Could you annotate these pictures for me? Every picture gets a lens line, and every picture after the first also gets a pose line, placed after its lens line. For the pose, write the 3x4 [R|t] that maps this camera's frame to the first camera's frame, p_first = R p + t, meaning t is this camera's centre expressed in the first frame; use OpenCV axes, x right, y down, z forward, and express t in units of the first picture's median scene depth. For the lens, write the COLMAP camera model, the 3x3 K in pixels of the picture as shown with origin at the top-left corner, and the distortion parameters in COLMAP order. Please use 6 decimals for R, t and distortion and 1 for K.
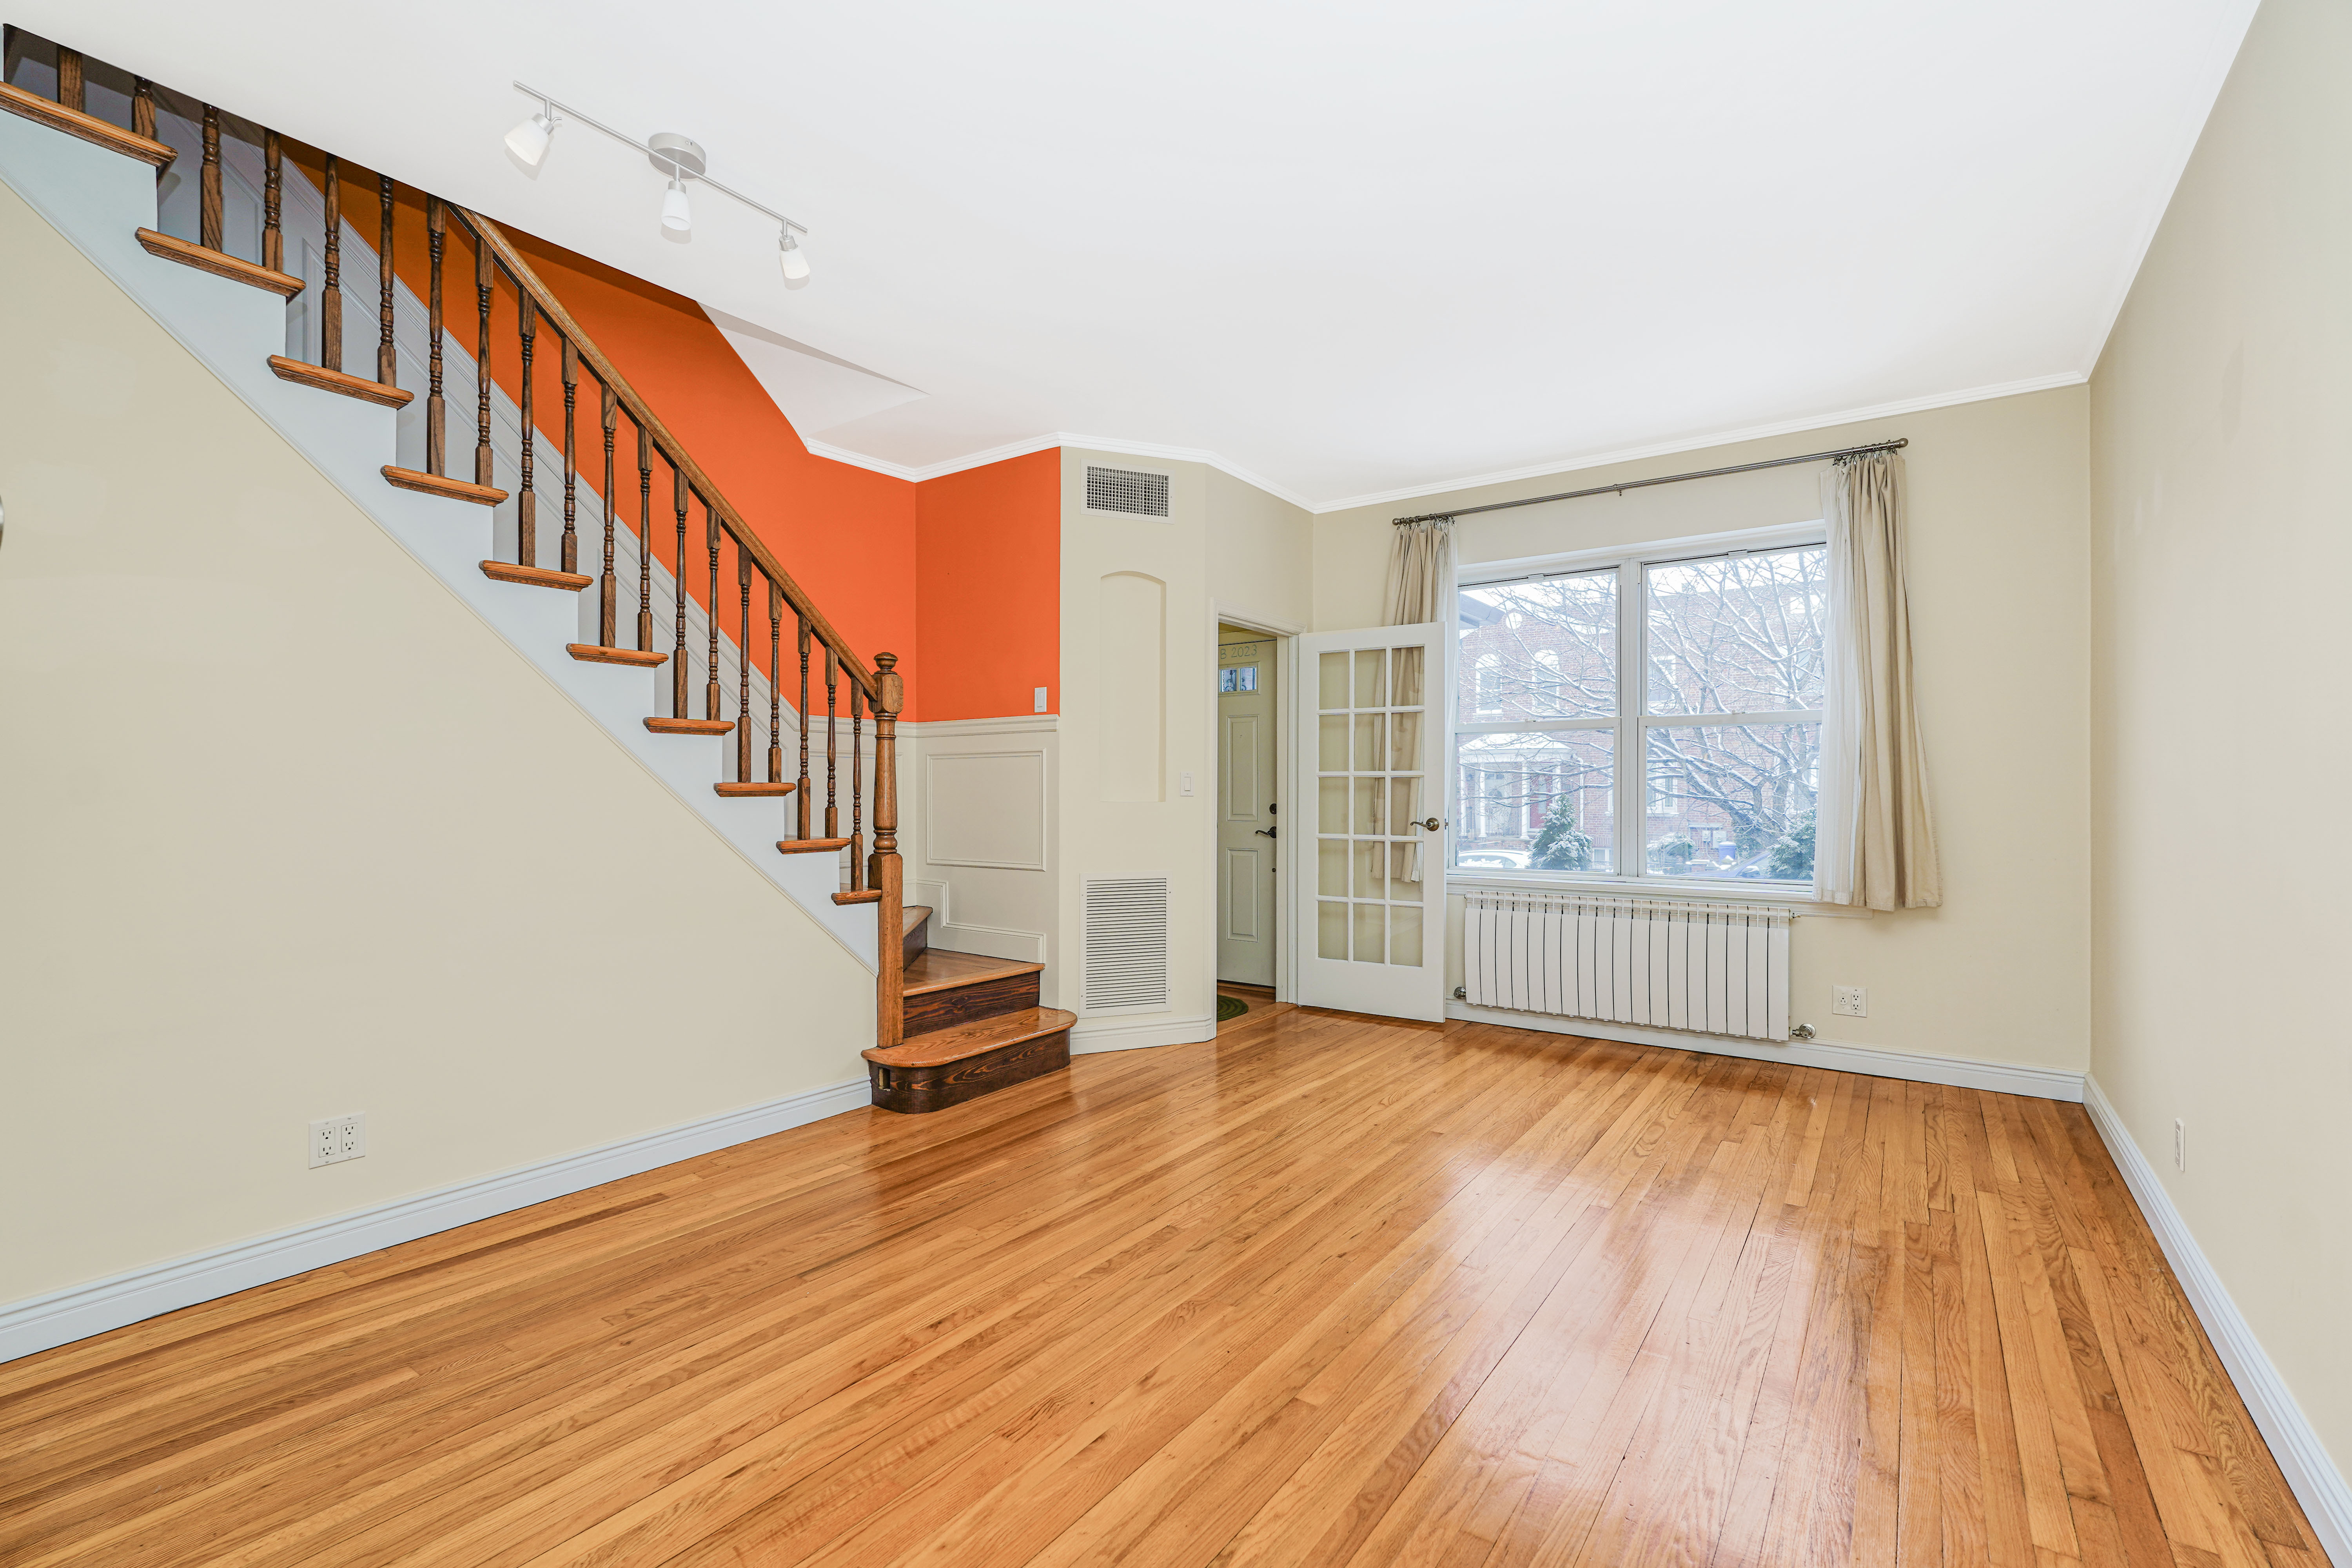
lens RADIAL K [[1028.7, 0, 1183.1], [0, 1028.7, 794.8], [0, 0, 1]] dist [-0.022591, 0.000519]
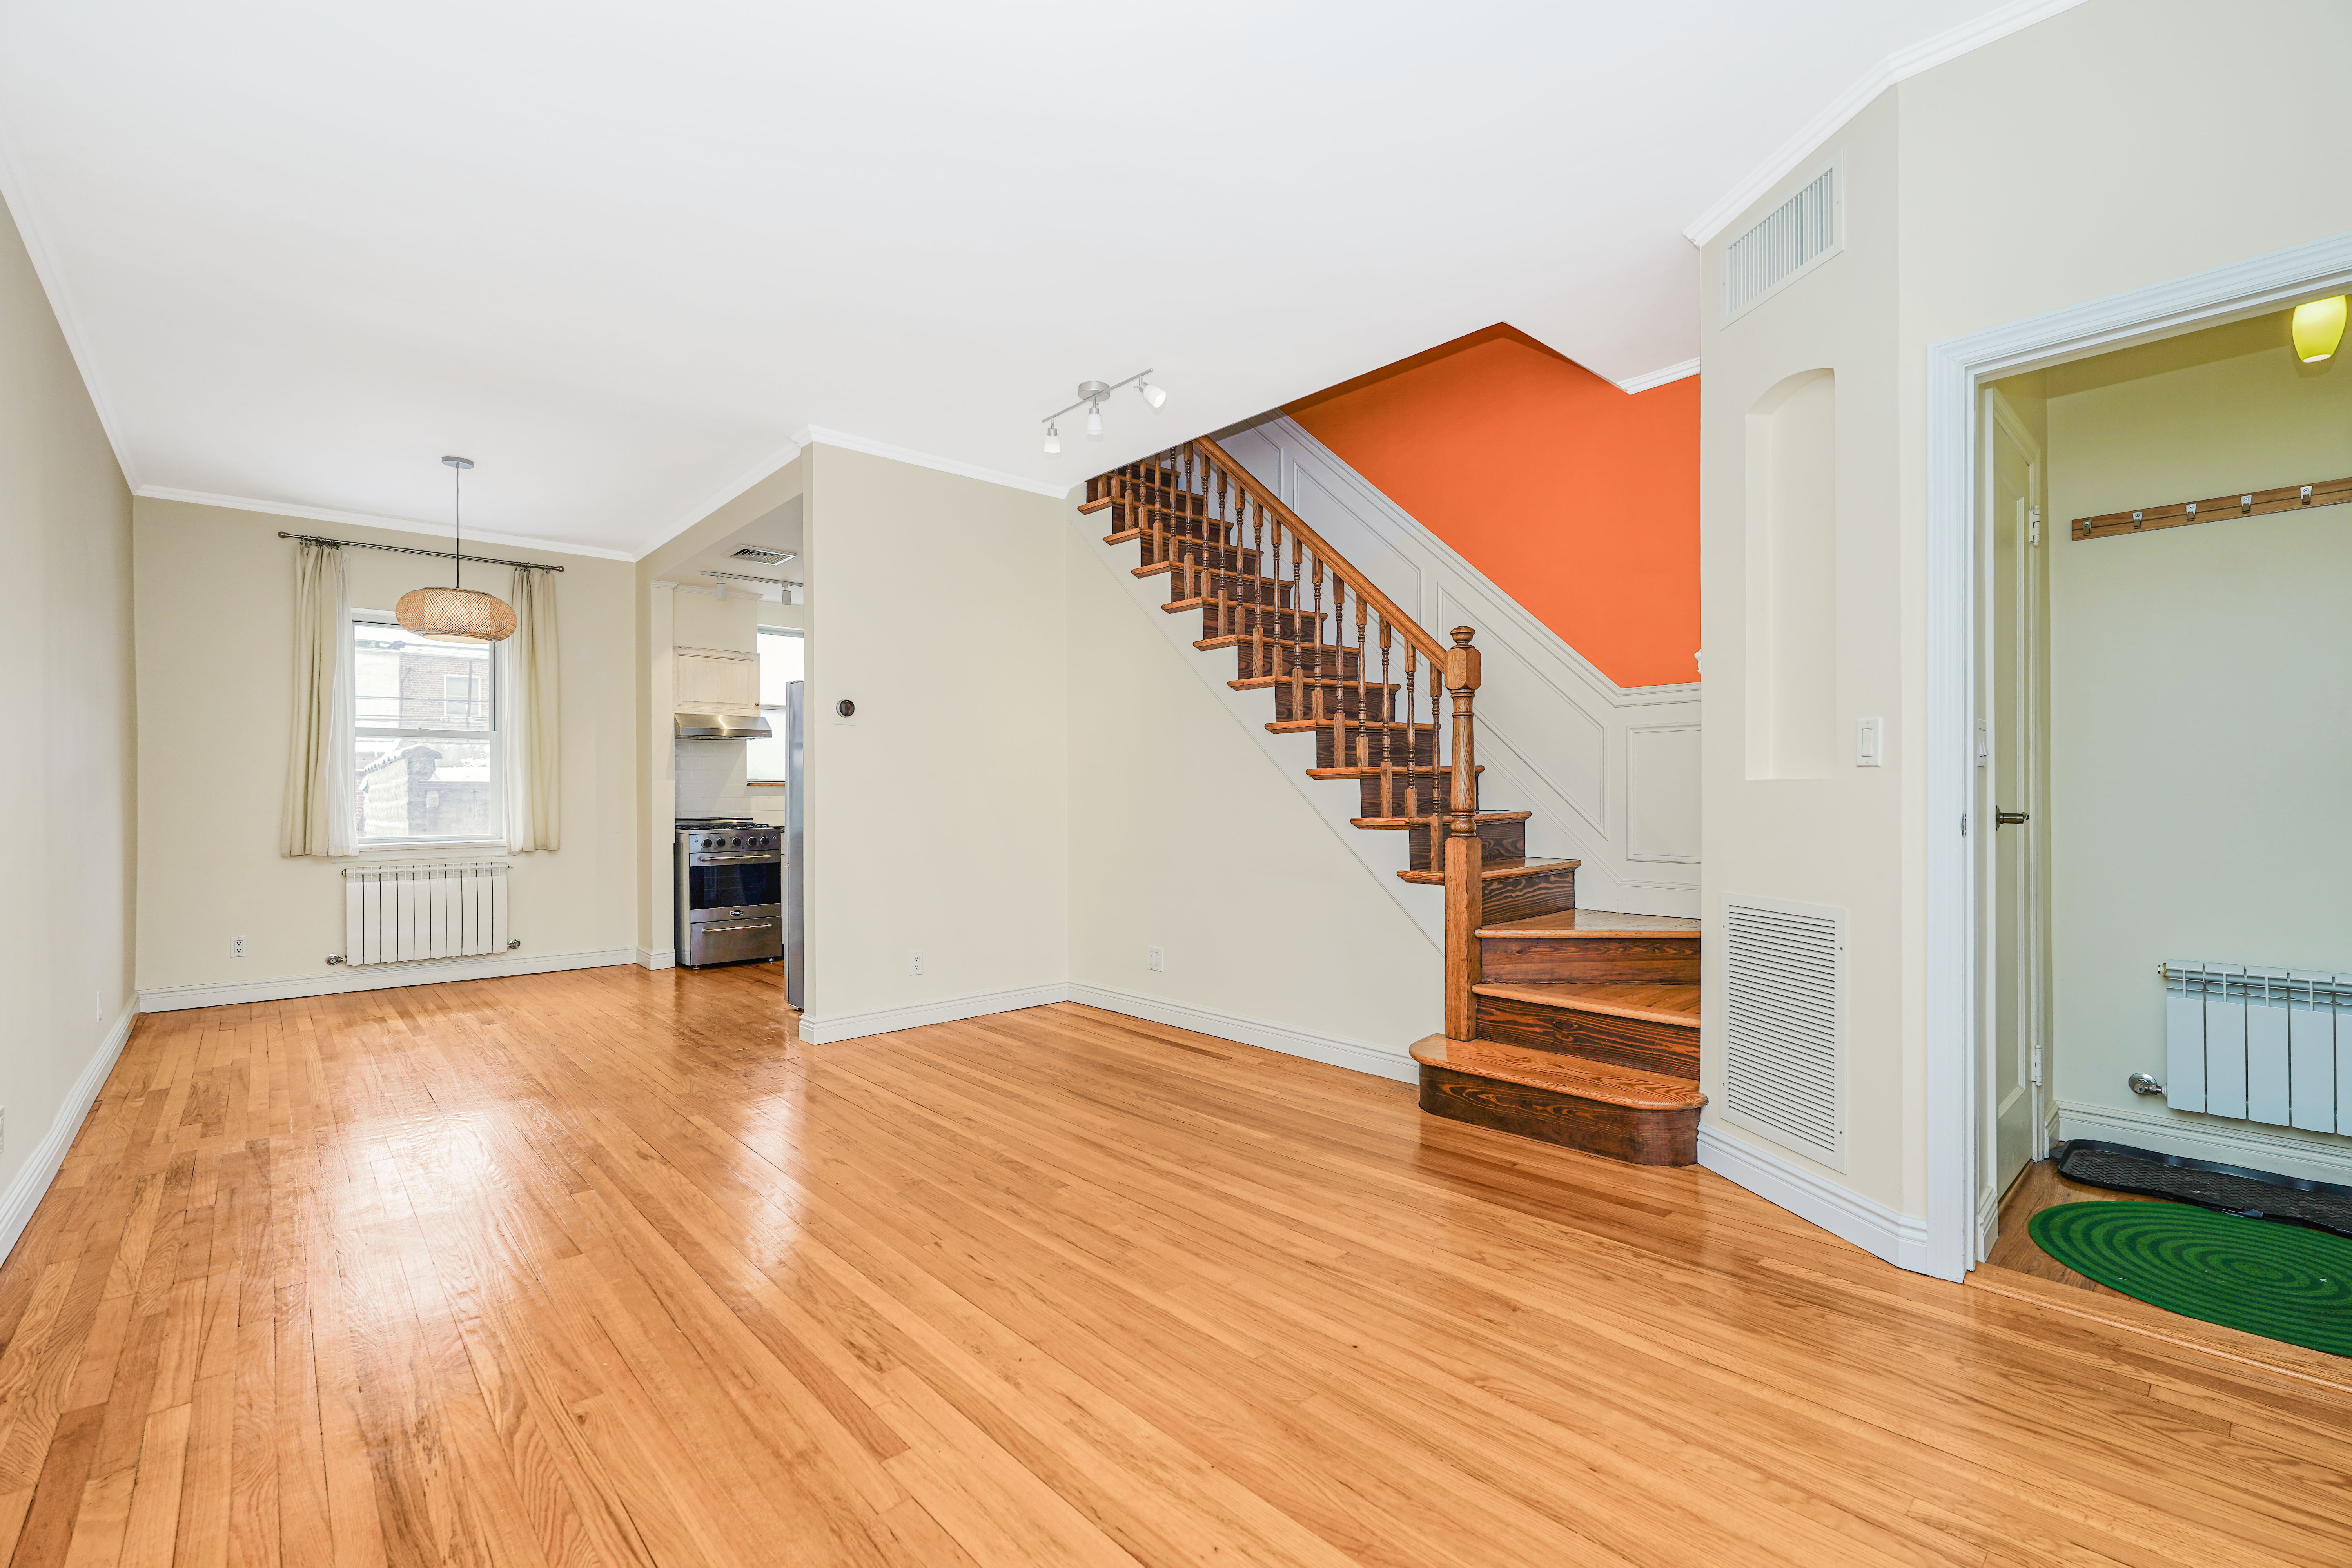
lens RADIAL K [[1028.7, 0, 1183.1], [0, 1028.7, 794.8], [0, 0, 1]] dist [-0.022591, 0.000519]
pose [[-0.210282, -0.000817, -0.977640, 0.731219], [0.004978, 0.999986, -0.001906, 0.020004], [0.977628, -0.005268, -0.210275, 0.996990]]
